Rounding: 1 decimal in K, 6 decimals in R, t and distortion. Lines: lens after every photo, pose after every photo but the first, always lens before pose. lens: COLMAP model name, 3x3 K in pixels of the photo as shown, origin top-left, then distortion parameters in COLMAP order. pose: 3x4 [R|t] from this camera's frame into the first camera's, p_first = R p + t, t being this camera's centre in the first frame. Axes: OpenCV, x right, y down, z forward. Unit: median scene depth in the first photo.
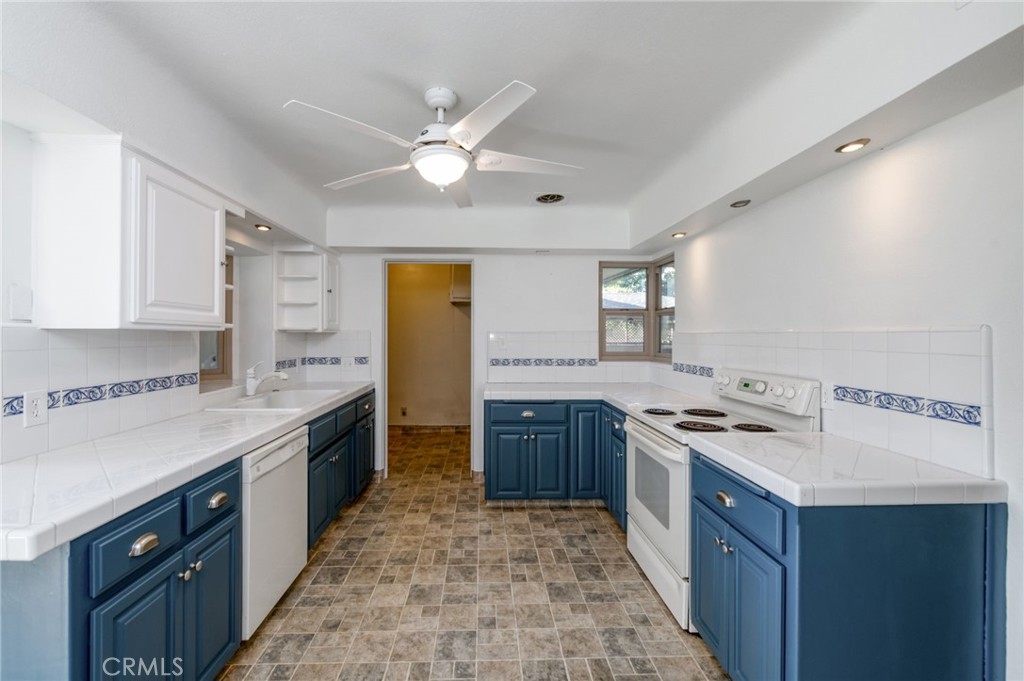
lens RADIAL K [[415.1, 0, 498.8], [0, 415.1, 328.7], [0, 0, 1]] dist [0.008107, -0.001152]
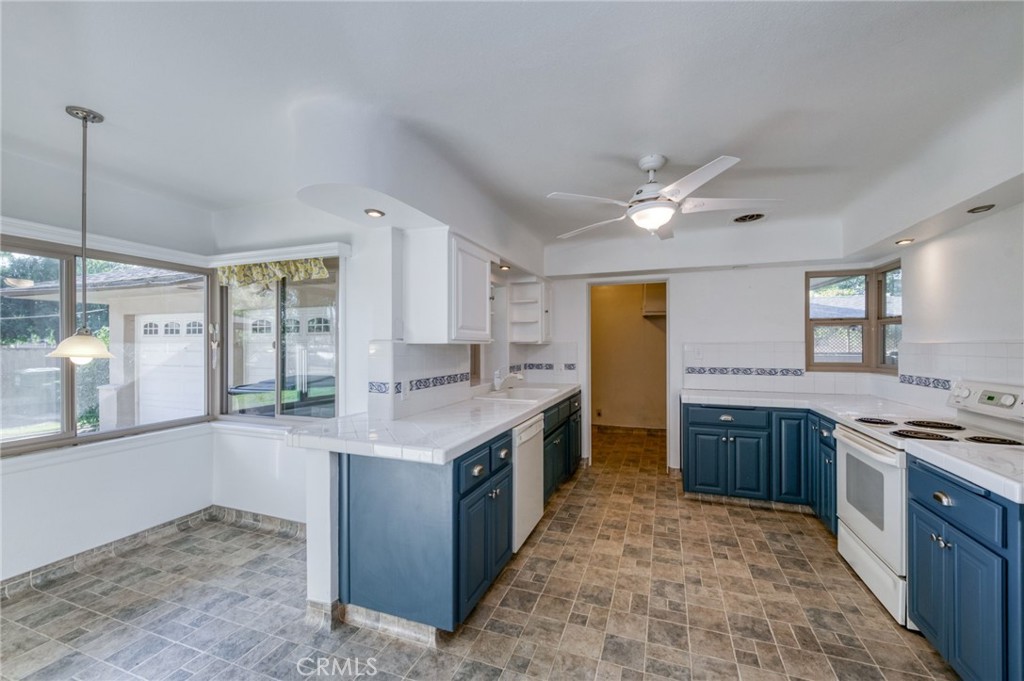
lens RADIAL K [[415.1, 0, 500.1], [0, 415.1, 342.4], [0, 0, 1]] dist [0.008107, -0.001152]
pose [[0.918148, -0.006701, -0.396181, -0.055294], [0.011254, 0.999895, 0.009171, -0.013598], [0.396078, -0.012879, 0.918127, -0.321058]]
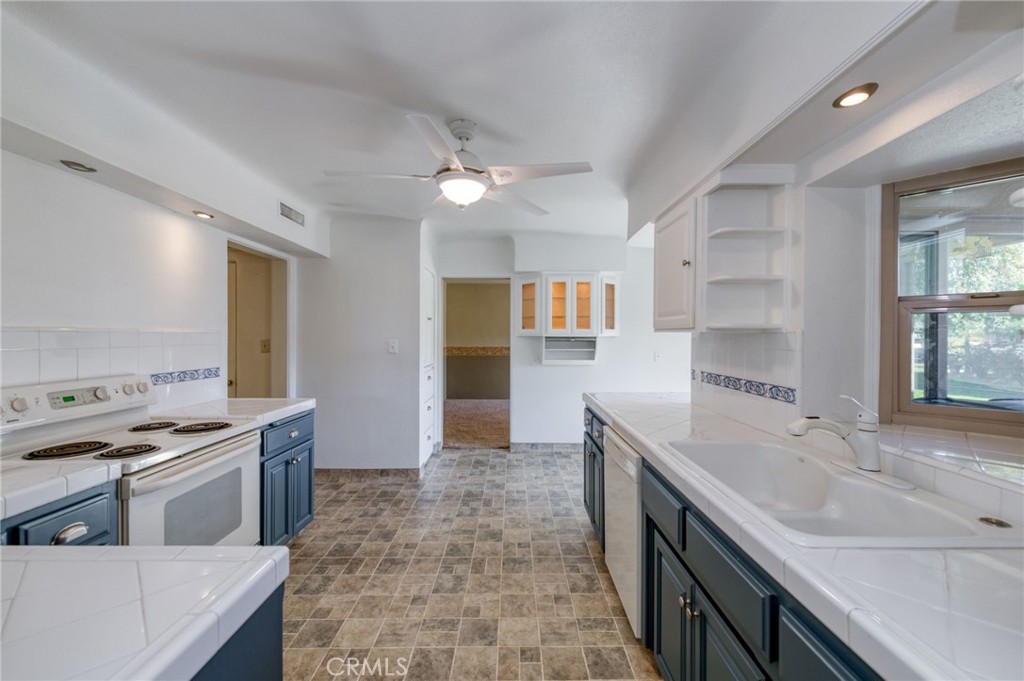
lens RADIAL K [[415.1, 0, 509.1], [0, 415.1, 339.8], [0, 0, 1]] dist [0.008107, -0.001152]
pose [[-0.999430, -0.006168, 0.033182, -0.275512], [-0.006443, 0.999946, -0.008188, 0.029824], [-0.033129, -0.008397, -0.999416, 1.956930]]
